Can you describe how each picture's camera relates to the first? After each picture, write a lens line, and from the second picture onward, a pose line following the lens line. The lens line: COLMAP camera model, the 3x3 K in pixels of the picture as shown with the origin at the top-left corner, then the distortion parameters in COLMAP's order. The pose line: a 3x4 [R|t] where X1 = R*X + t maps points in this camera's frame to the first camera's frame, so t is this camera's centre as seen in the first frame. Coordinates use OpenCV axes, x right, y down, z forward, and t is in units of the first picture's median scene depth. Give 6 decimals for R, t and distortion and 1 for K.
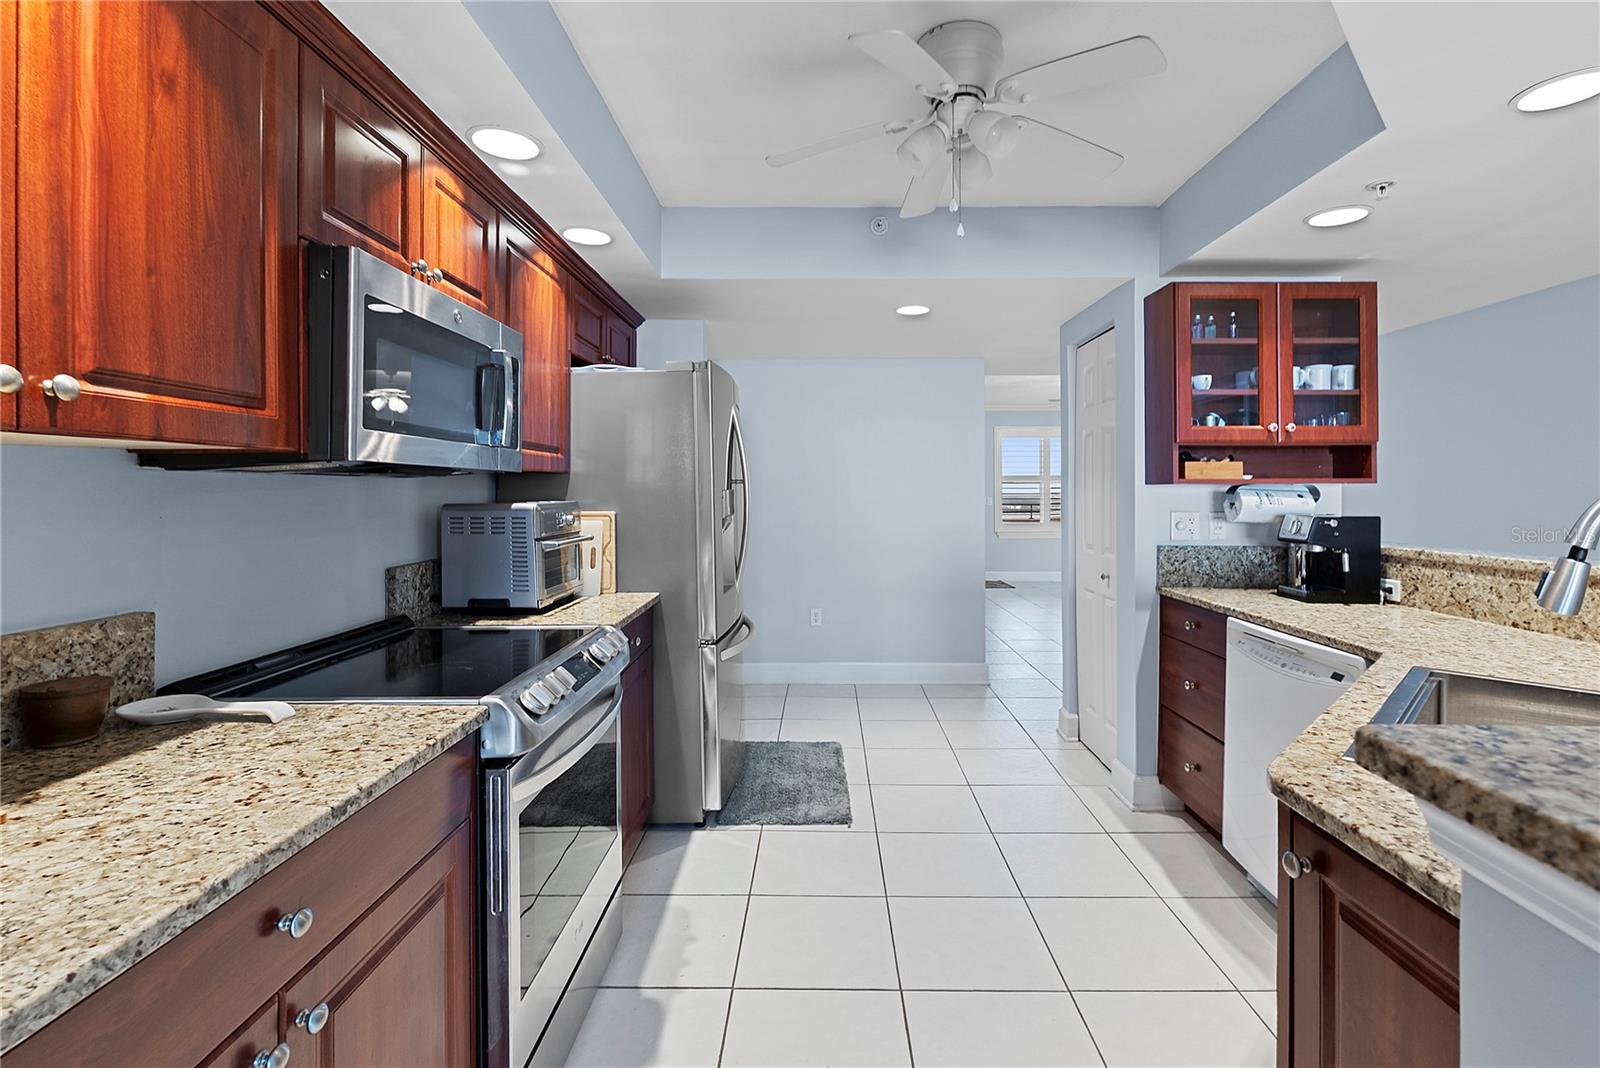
lens RADIAL K [[707.7, 0, 814.3], [0, 707.7, 489.7], [0, 0, 1]] dist [-0.005734, -0.000119]
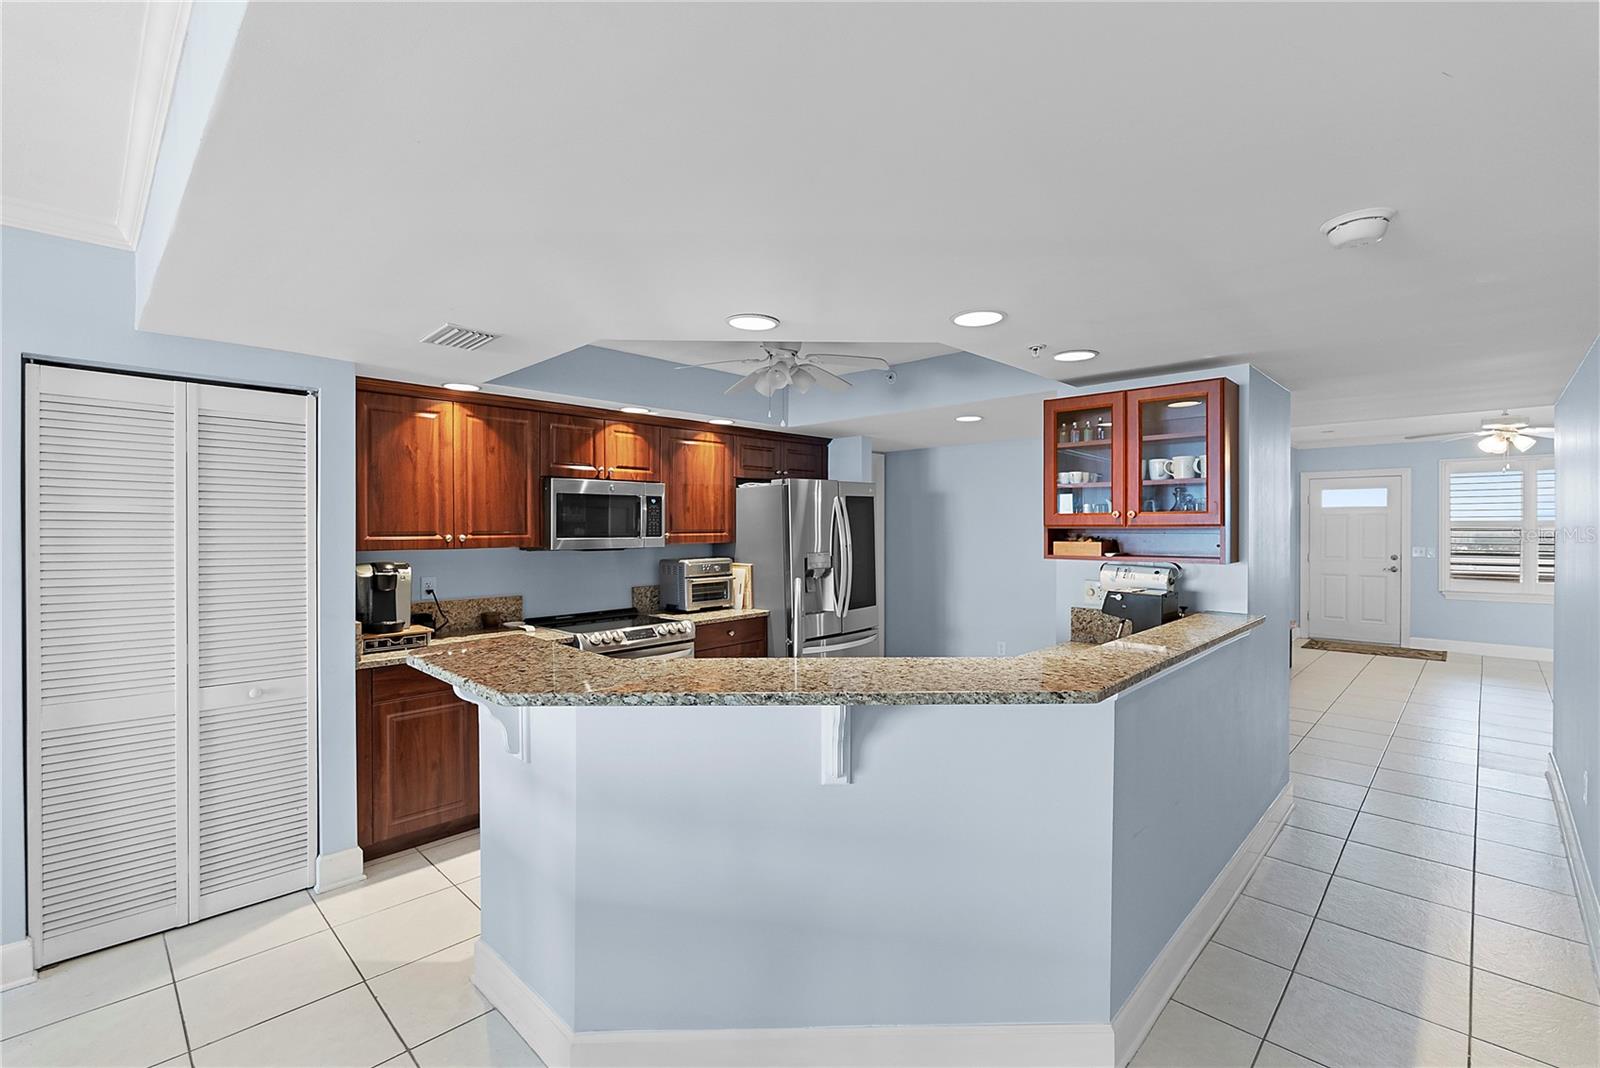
lens RADIAL K [[707.7, 0, 838.6], [0, 707.7, 526.6], [0, 0, 1]] dist [-0.005734, -0.000119]
pose [[0.742201, 0.001757, -0.670175, 1.439965], [0.002725, 0.999980, 0.005639, -0.098225], [0.670172, -0.006012, 0.742181, -0.260713]]
